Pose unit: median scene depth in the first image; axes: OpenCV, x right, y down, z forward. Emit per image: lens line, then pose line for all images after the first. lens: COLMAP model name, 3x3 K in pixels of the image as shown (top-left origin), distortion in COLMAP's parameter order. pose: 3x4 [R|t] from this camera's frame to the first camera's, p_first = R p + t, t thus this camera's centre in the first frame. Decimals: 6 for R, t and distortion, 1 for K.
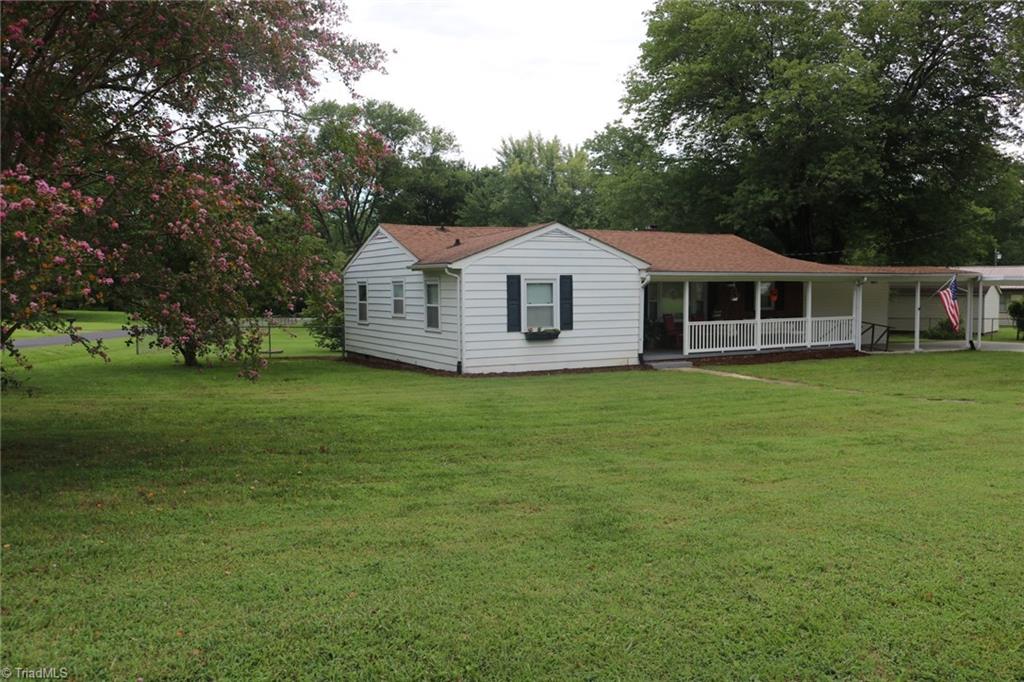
lens RADIAL K [[853.0, 0, 512.0], [0, 853.0, 341.0], [0, 0, 1]] dist [-0.156977, 0.131517]
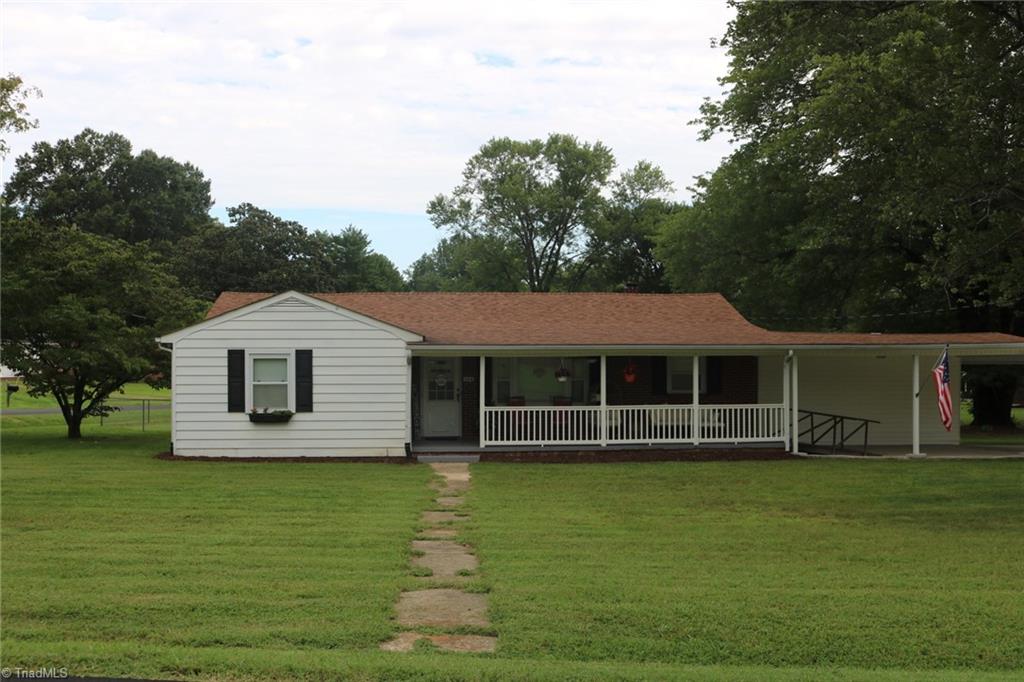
lens RADIAL K [[1054.4, 0, 512.0], [0, 1054.4, 341.0], [0, 0, 1]] dist [-0.108924, 0.003177]
pose [[0.916457, 0.000542, -0.400132, 0.686199], [-0.030270, 0.997228, -0.067977, -0.018937], [0.398986, 0.074410, 0.913933, 0.095839]]
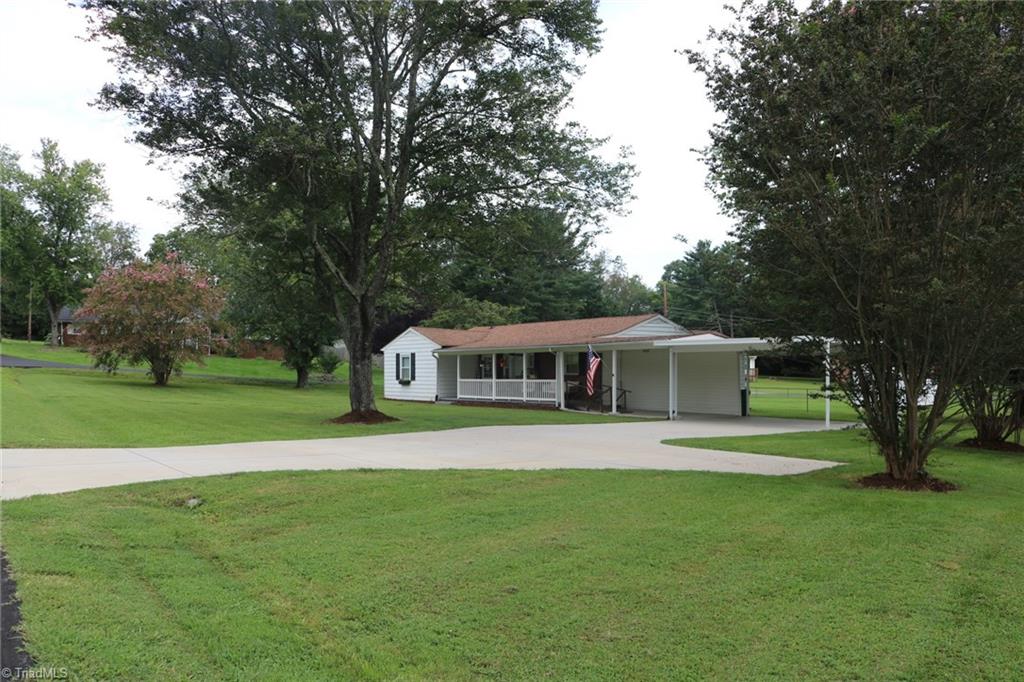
lens RADIAL K [[853.0, 0, 512.0], [0, 853.0, 341.0], [0, 0, 1]] dist [-0.156977, 0.131517]
pose [[0.173505, -0.014865, -0.984721, 2.045083], [-0.043028, 0.998817, -0.022659, -0.068719], [0.983893, 0.046302, 0.172660, 0.874997]]
